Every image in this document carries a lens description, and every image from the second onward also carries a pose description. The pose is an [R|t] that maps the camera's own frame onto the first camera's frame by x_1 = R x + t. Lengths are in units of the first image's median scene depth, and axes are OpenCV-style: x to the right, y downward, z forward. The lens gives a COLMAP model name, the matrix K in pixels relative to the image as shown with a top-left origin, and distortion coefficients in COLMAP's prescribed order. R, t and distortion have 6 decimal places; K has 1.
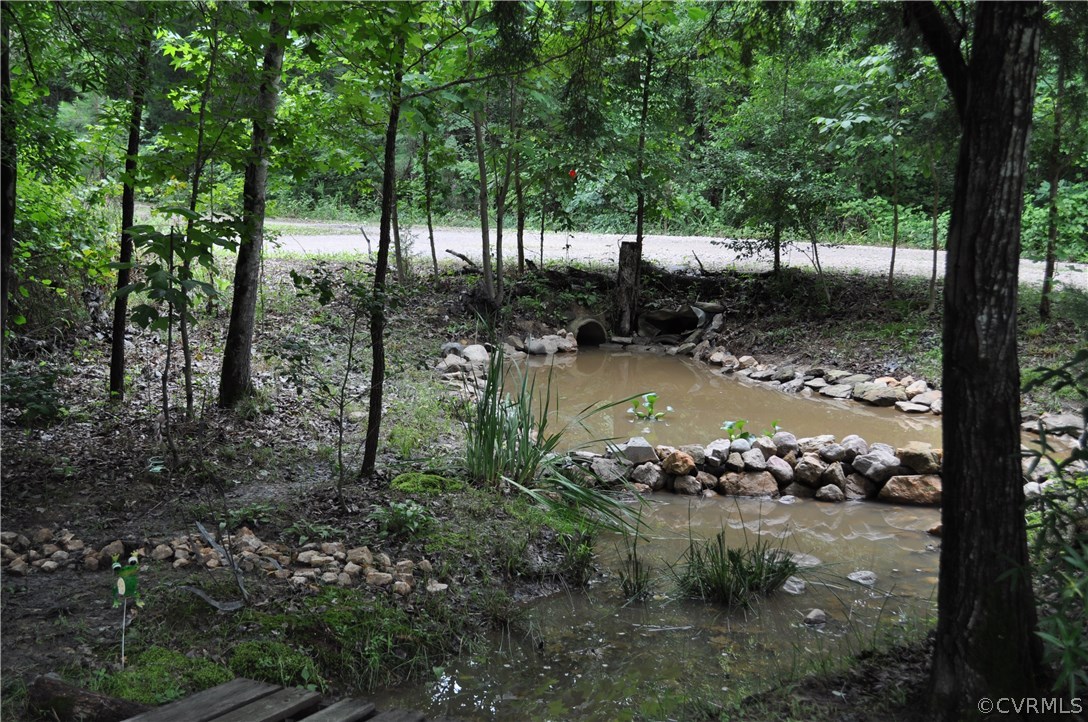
lens RADIAL K [[1406.0, 0, 544.0], [0, 1406.0, 361.0], [0, 0, 1]] dist [-0.012196, -0.008644]
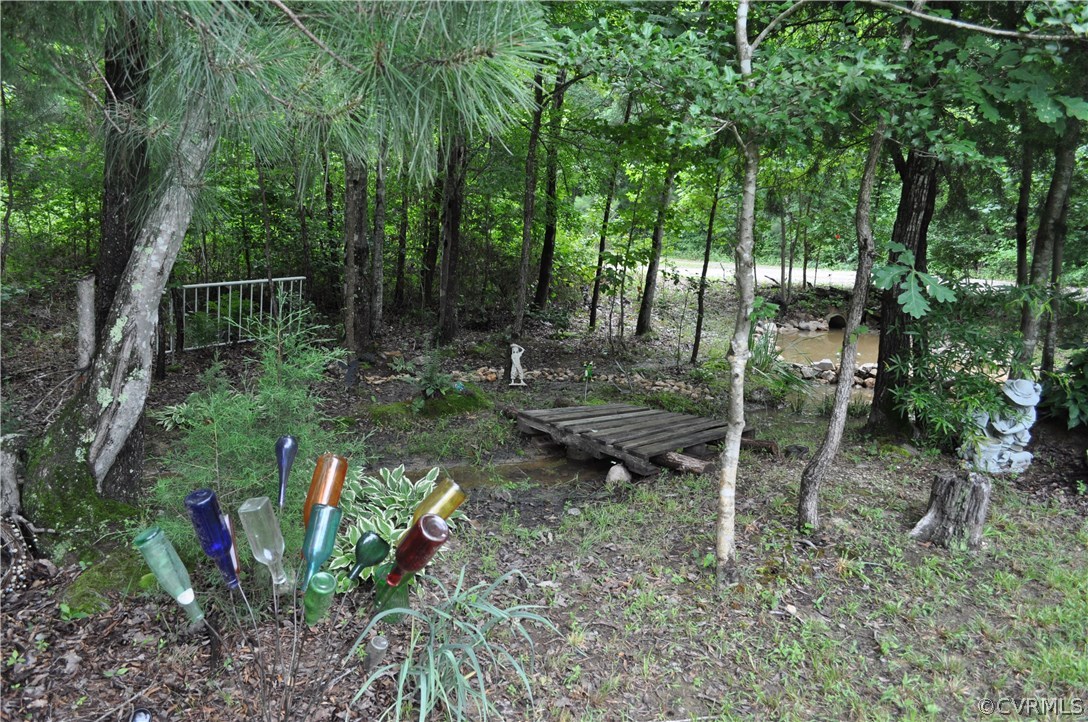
lens RADIAL K [[846.8, 0, 544.0], [0, 846.8, 361.0], [0, 0, 1]] dist [-0.009425, -0.000635]
pose [[0.934603, 0.066704, -0.349382, 0.105477], [-0.062624, 0.997773, 0.022974, 0.050540], [0.350136, 0.000408, 0.936699, -0.310349]]
